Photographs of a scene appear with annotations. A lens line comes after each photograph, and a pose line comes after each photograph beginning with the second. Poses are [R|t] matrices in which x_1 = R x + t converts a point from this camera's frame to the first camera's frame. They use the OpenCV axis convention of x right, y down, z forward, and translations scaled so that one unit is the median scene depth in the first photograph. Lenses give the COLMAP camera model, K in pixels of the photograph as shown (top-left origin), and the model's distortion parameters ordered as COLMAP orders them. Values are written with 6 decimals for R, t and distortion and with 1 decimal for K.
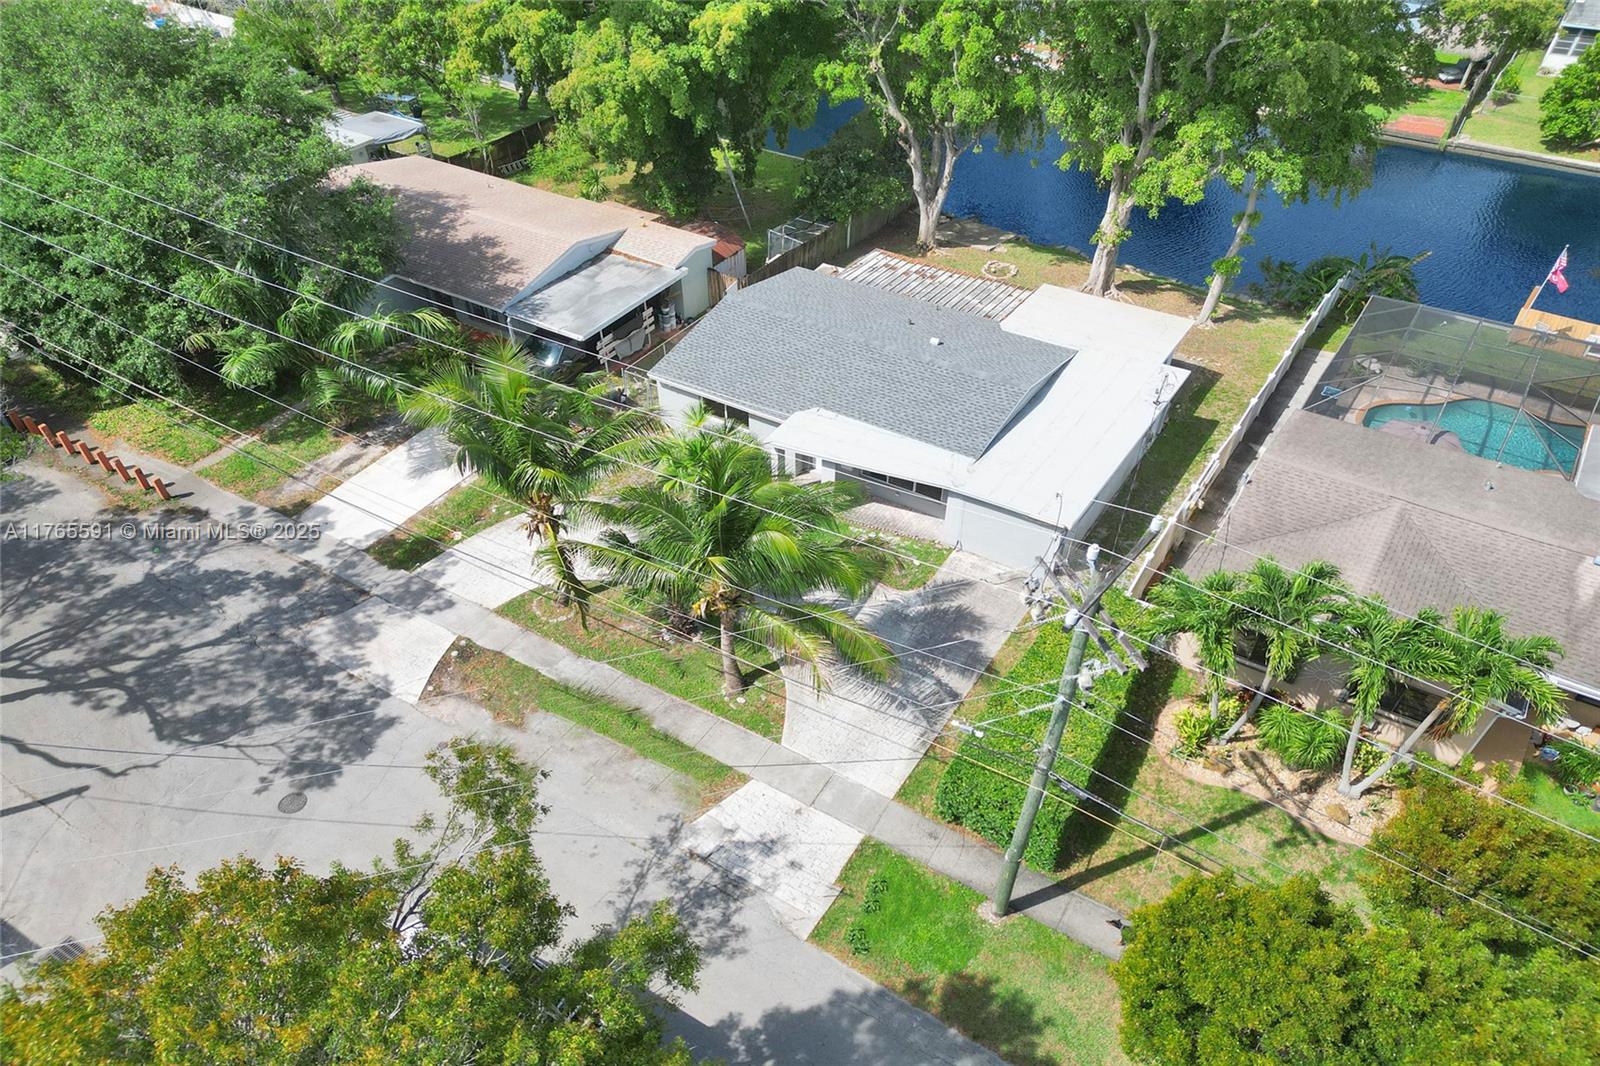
lens RADIAL K [[1234.1, 0, 752.4], [0, 1234.1, 646.8], [0, 0, 1]] dist [0.048483, -0.031094]
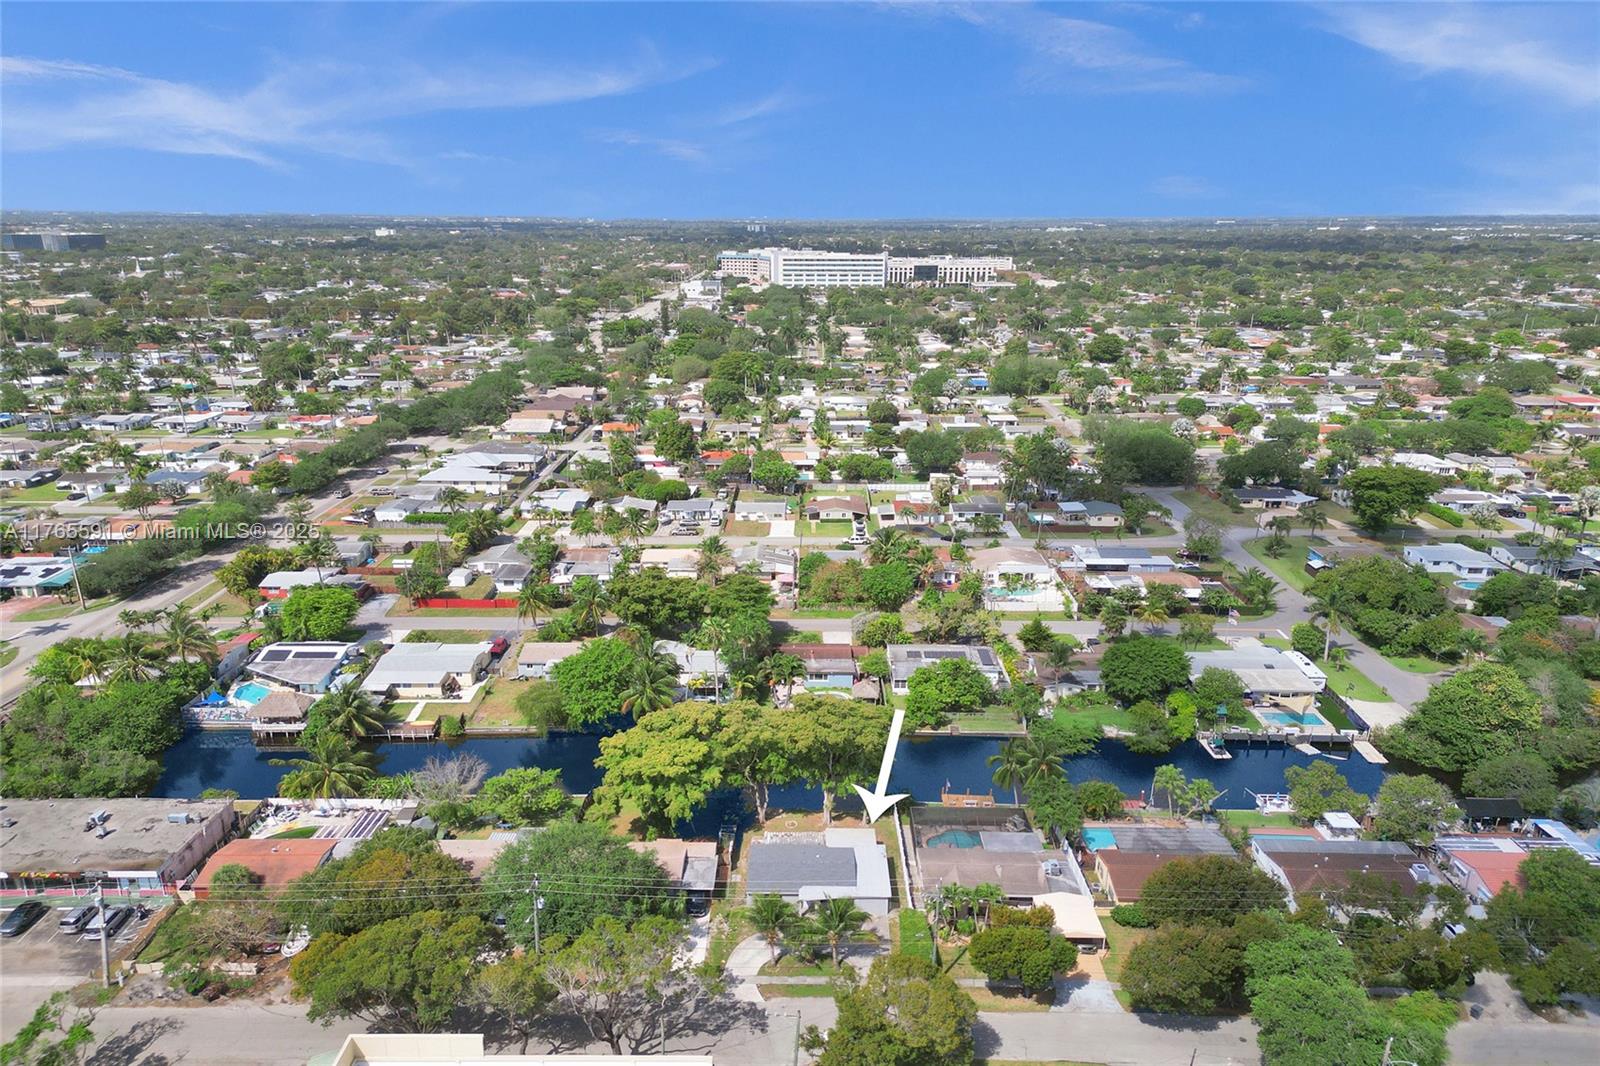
lens RADIAL K [[1234.1, 0, 807.7], [0, 1234.1, 400.1], [0, 0, 1]] dist [0.048483, -0.031094]
pose [[0.836416, -0.080613, 0.542135, -1.505724], [0.350468, 0.839151, -0.415931, 0.095466], [-0.421403, 0.537892, 0.730131, -1.984046]]
